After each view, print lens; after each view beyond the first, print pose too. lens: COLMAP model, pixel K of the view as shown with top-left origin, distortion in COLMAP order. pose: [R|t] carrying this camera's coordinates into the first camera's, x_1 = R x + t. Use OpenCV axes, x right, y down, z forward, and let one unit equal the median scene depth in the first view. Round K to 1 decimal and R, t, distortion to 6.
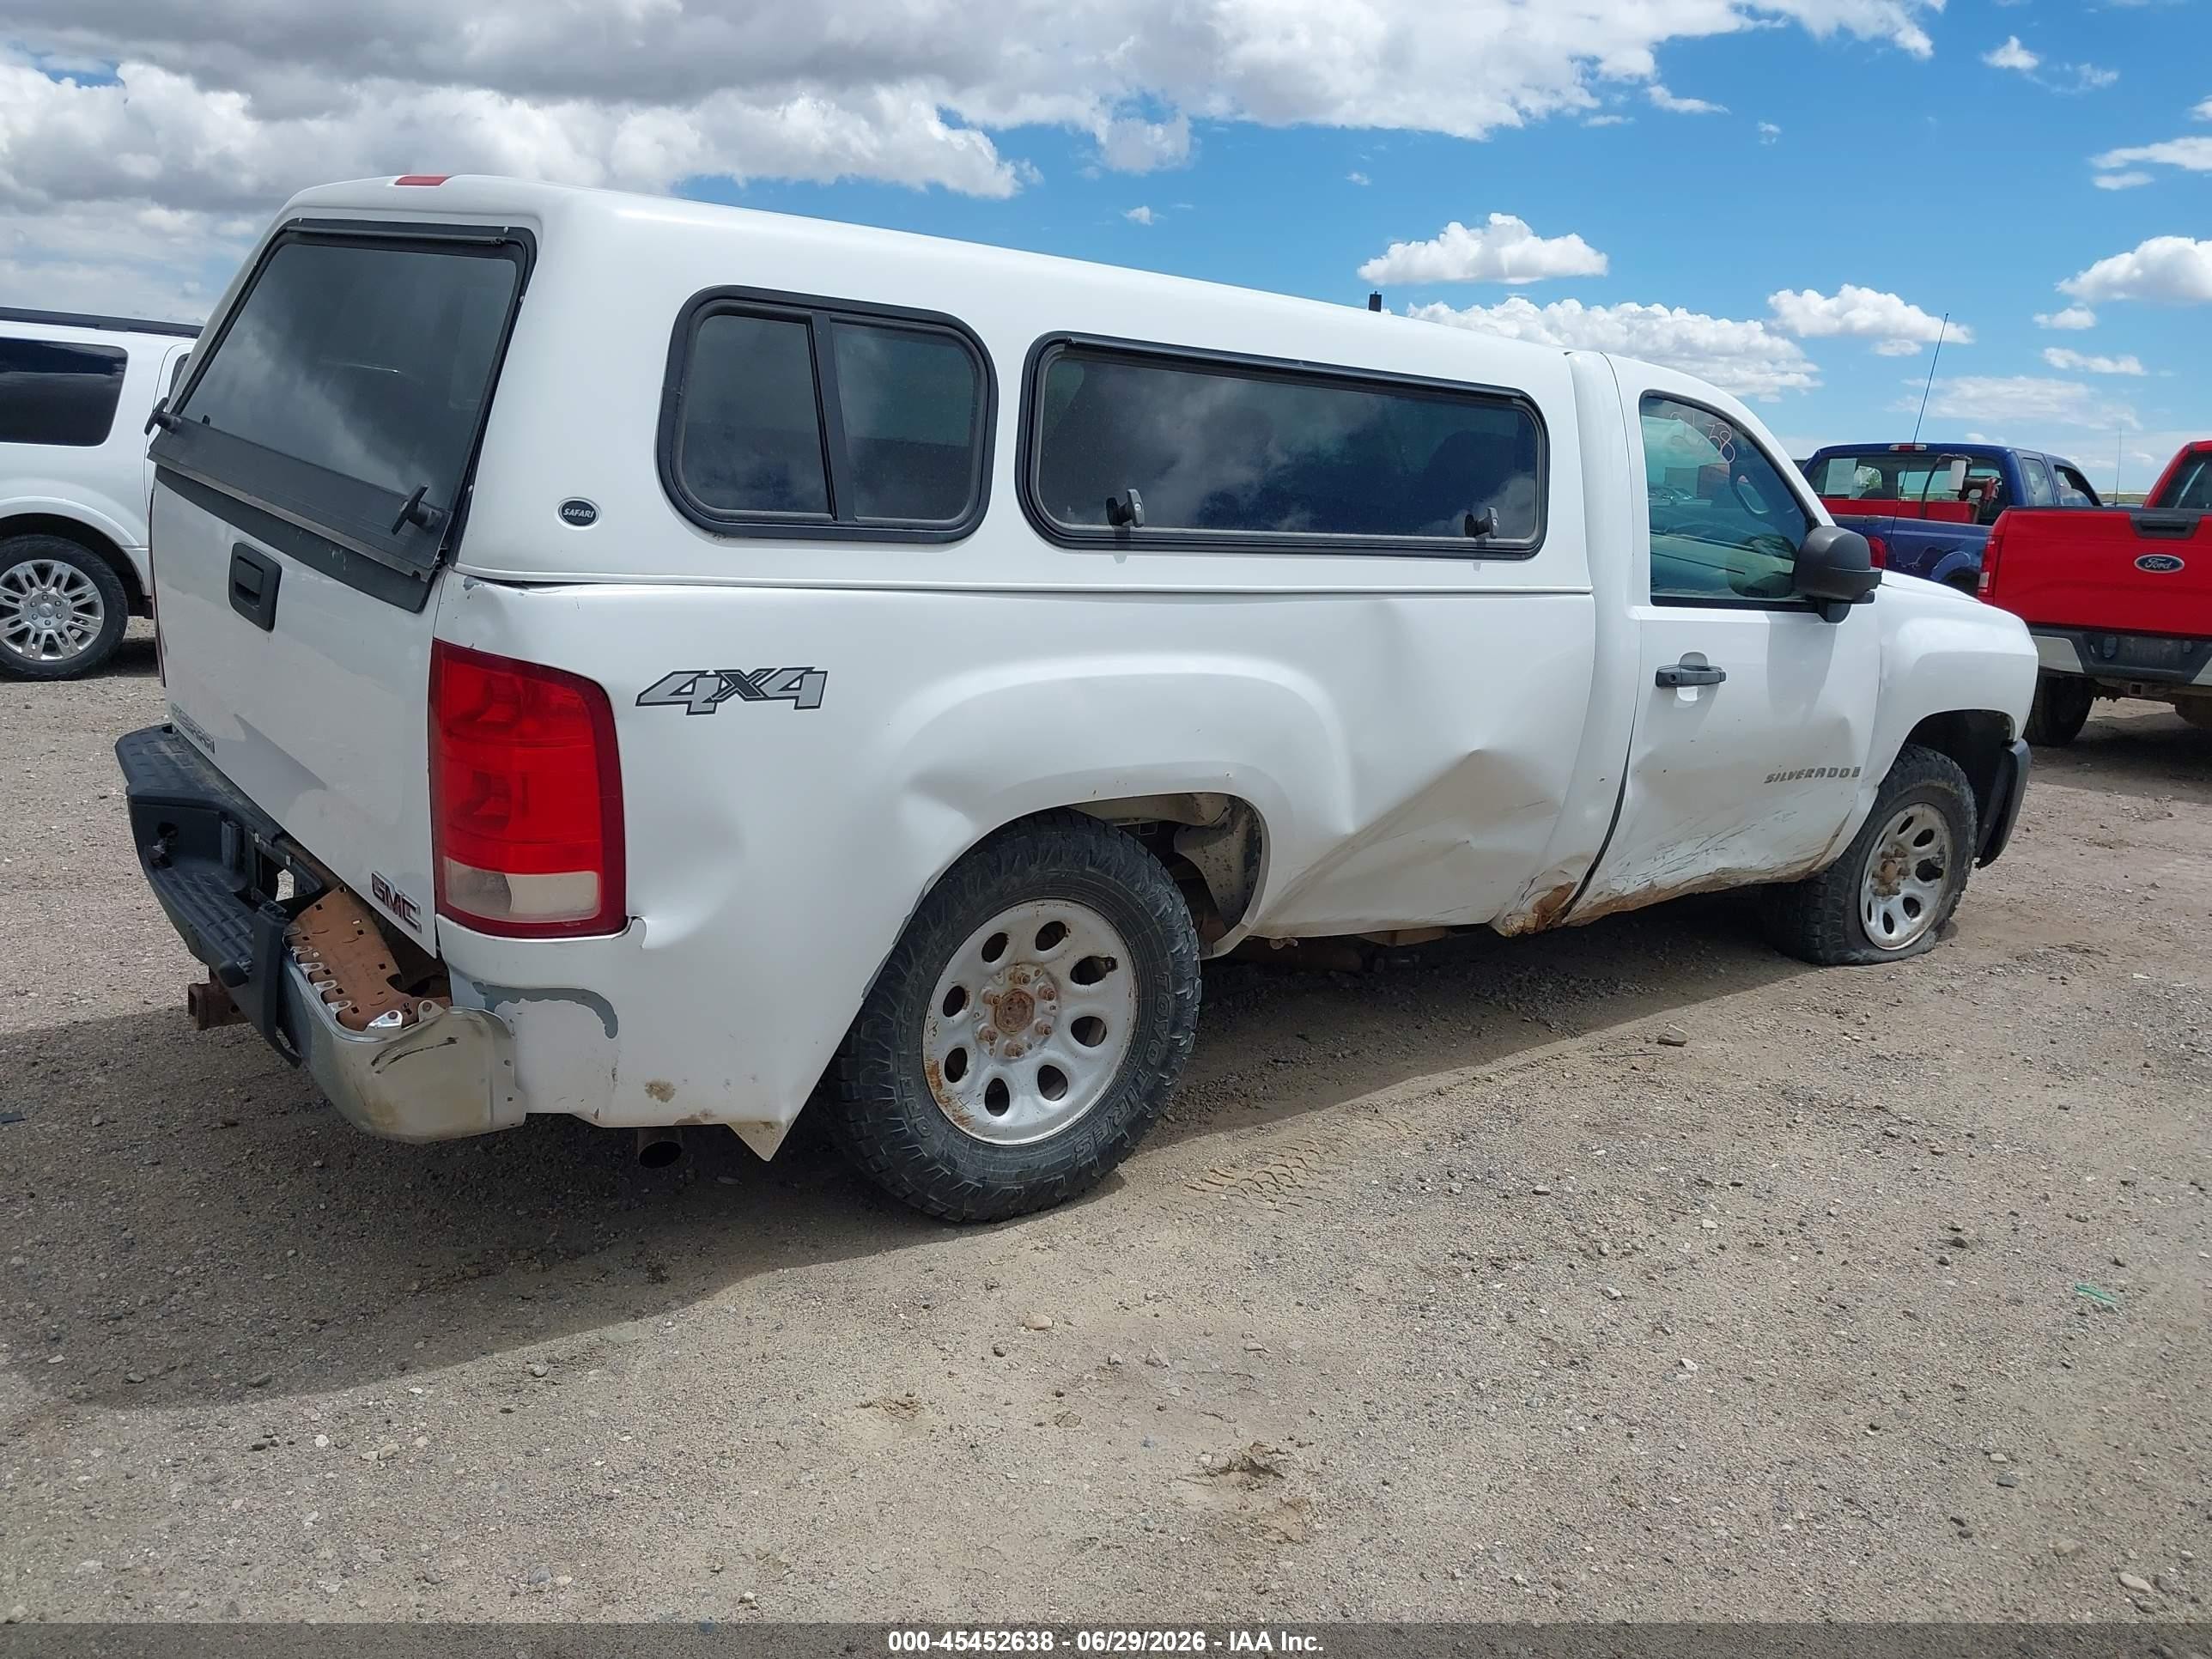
lens RADIAL K [[1702.0, 0, 1106.0], [0, 1702.0, 829.5], [0, 0, 1]] dist [-0.011874, -0.004446]
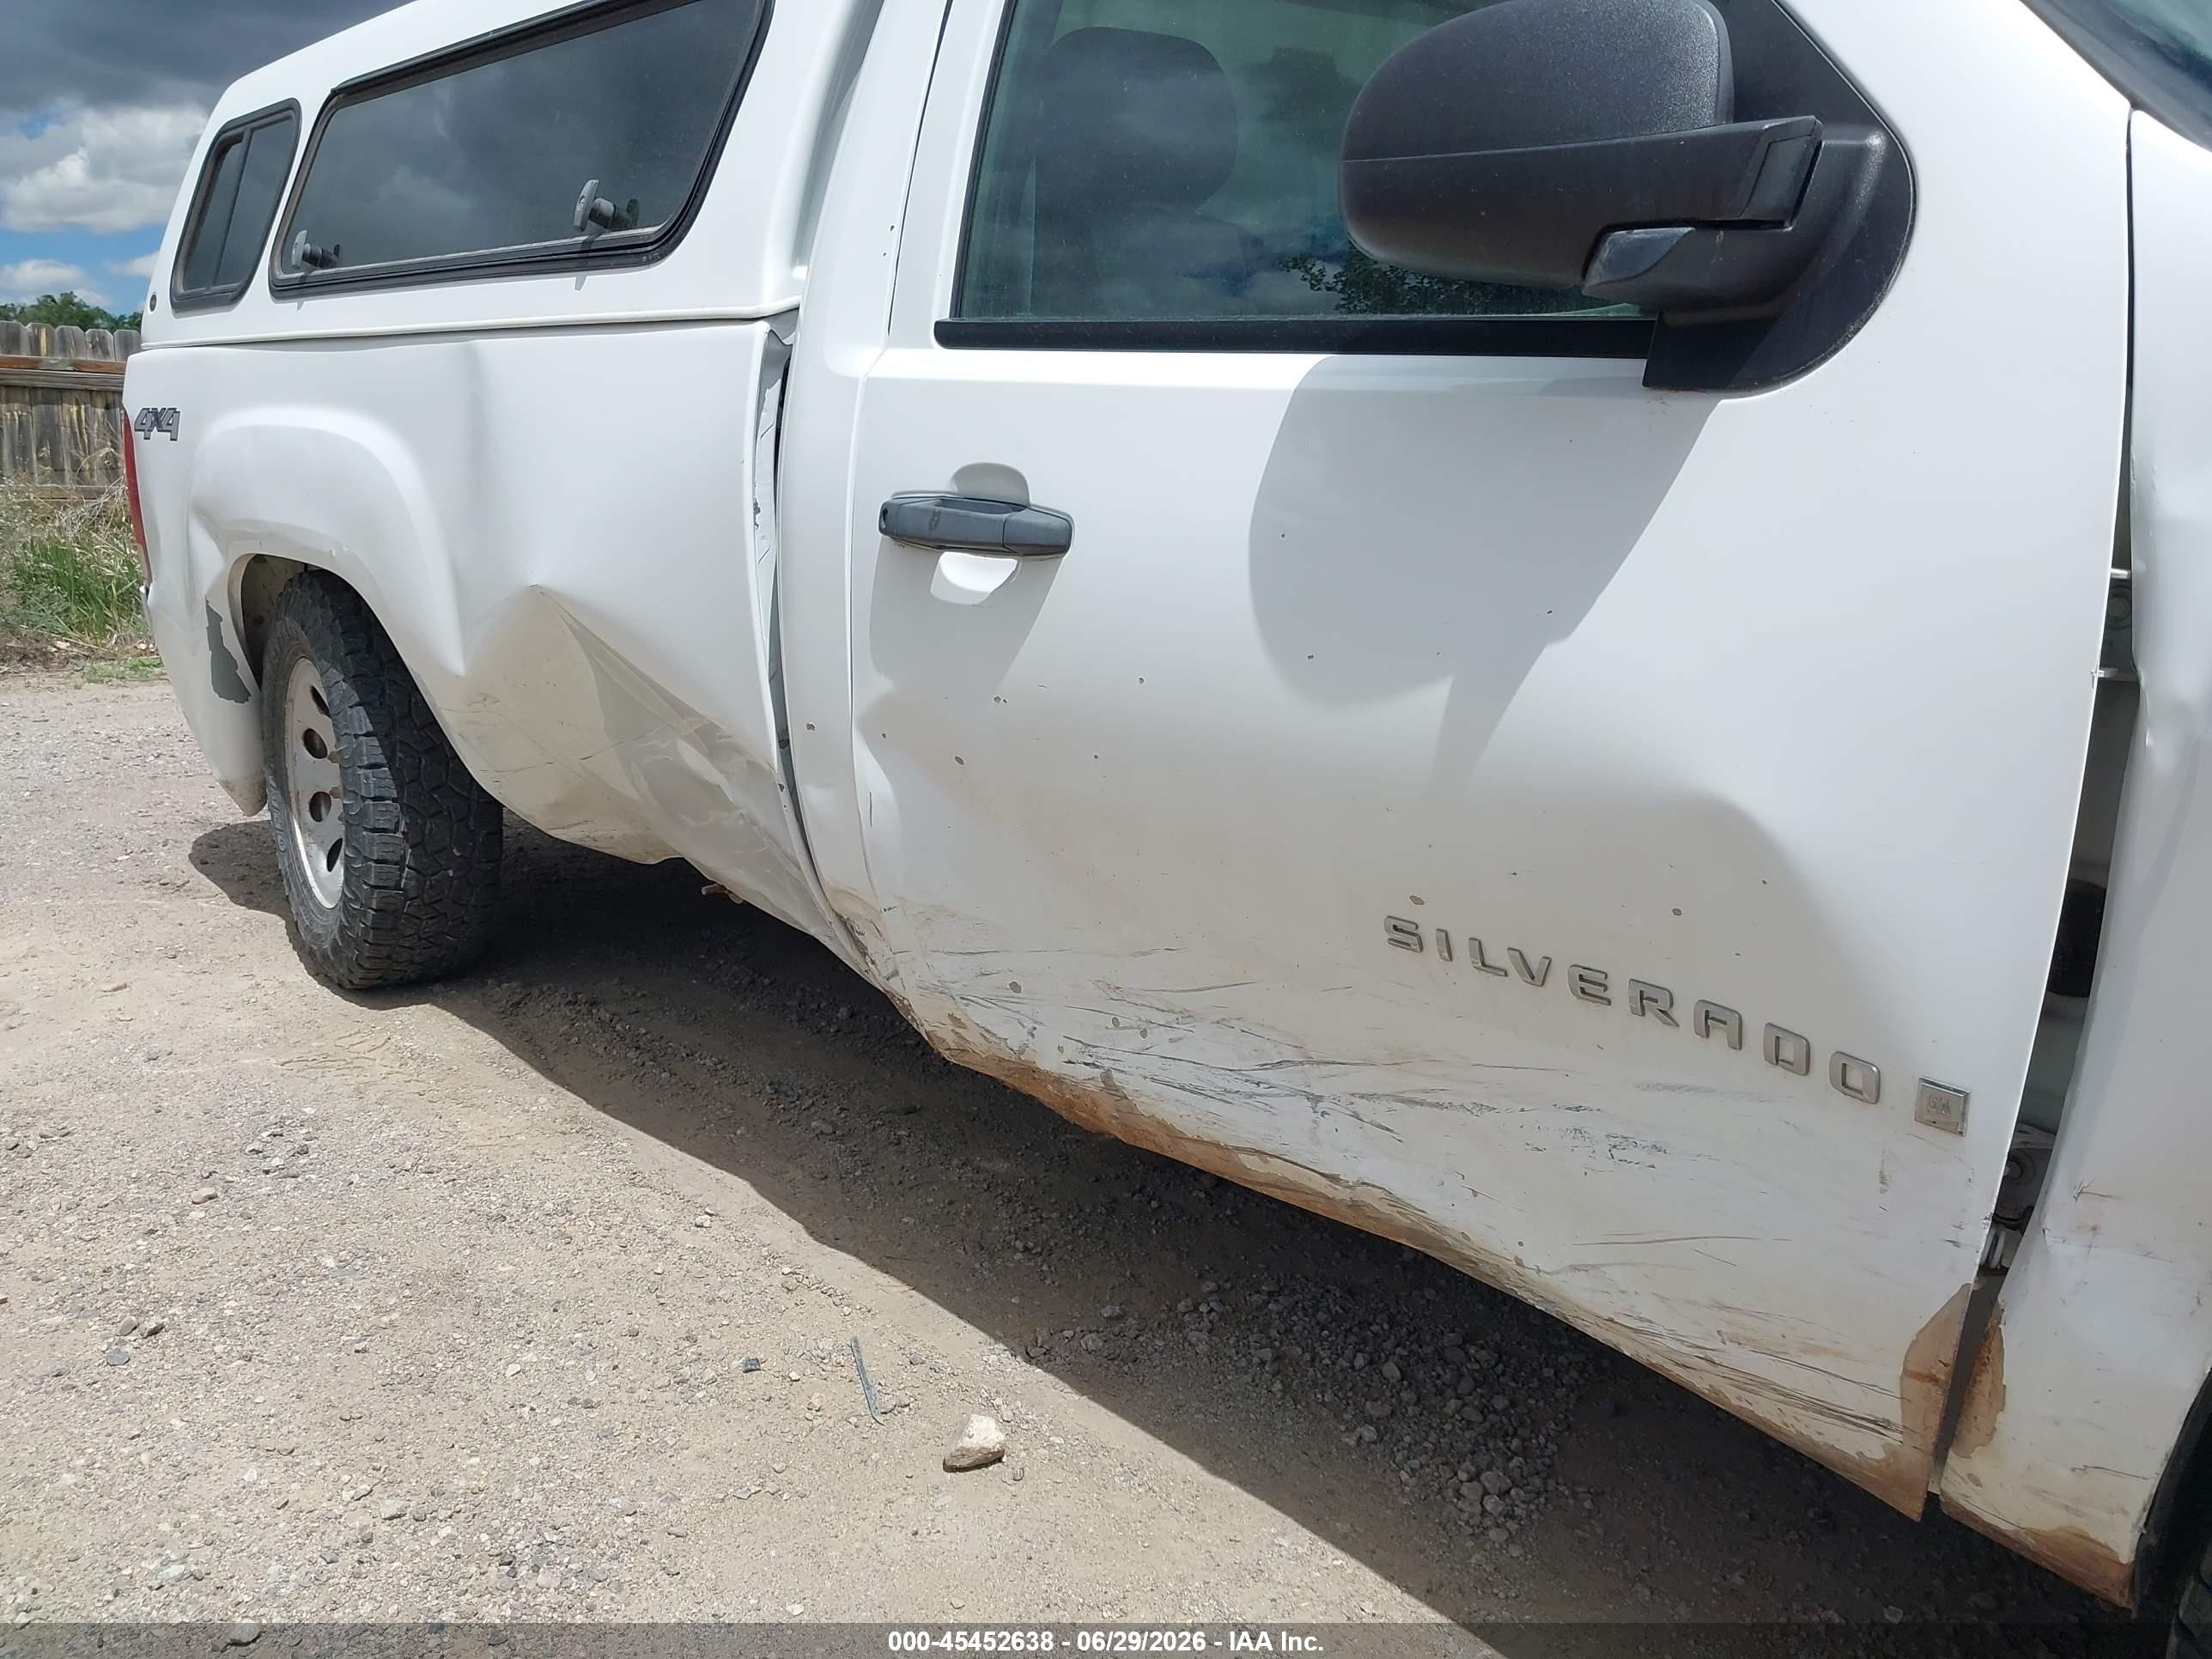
lens RADIAL K [[1755.0, 0, 1106.0], [0, 1755.0, 829.5], [0, 0, 1]] dist [0.008492, -0.010635]
pose [[0.049581, 0.167908, -0.984555, 0.753041], [-0.222769, 0.962794, 0.152978, -0.091261], [0.973610, 0.211743, 0.085141, 1.010811]]
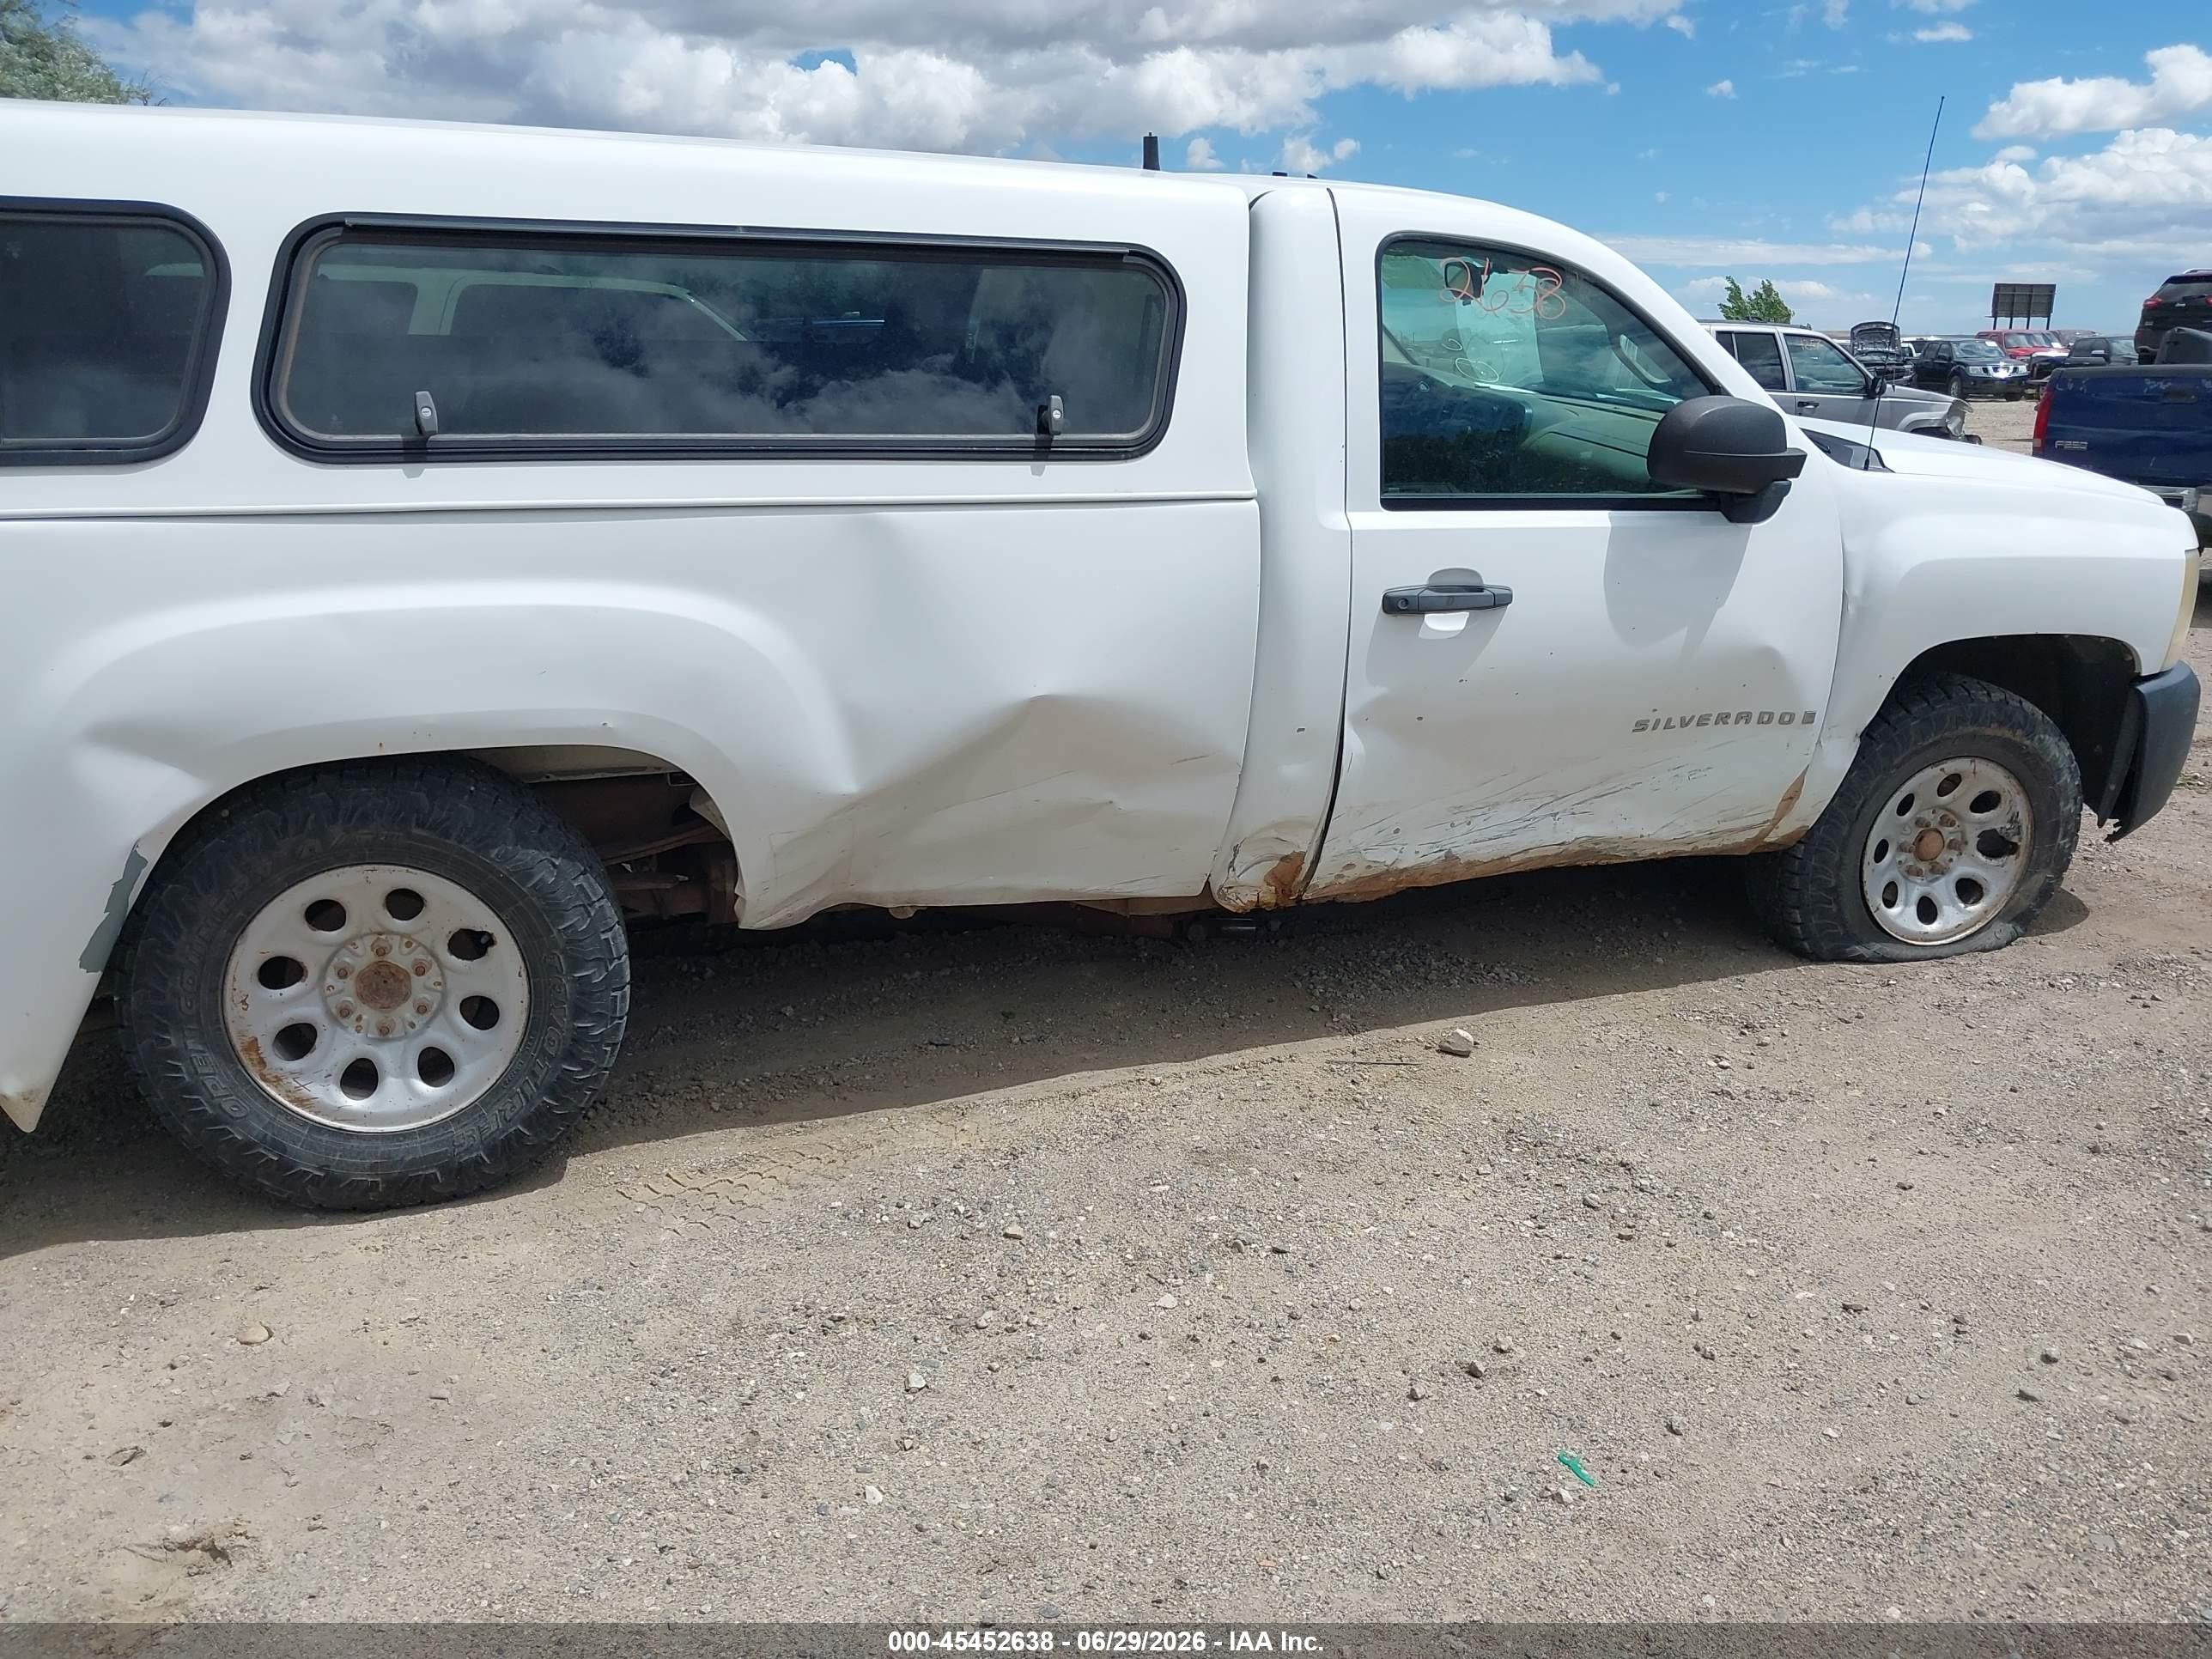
lens RADIAL K [[1708.4, 0, 1144.7], [0, 1708.4, 832.6], [0, 0, 1]] dist [0.083529, -0.143483]
pose [[0.955946, 0.034522, -0.291506, 0.446194], [-0.018018, 0.998089, 0.059114, -0.026081], [0.292990, -0.051258, 0.954741, 0.187190]]
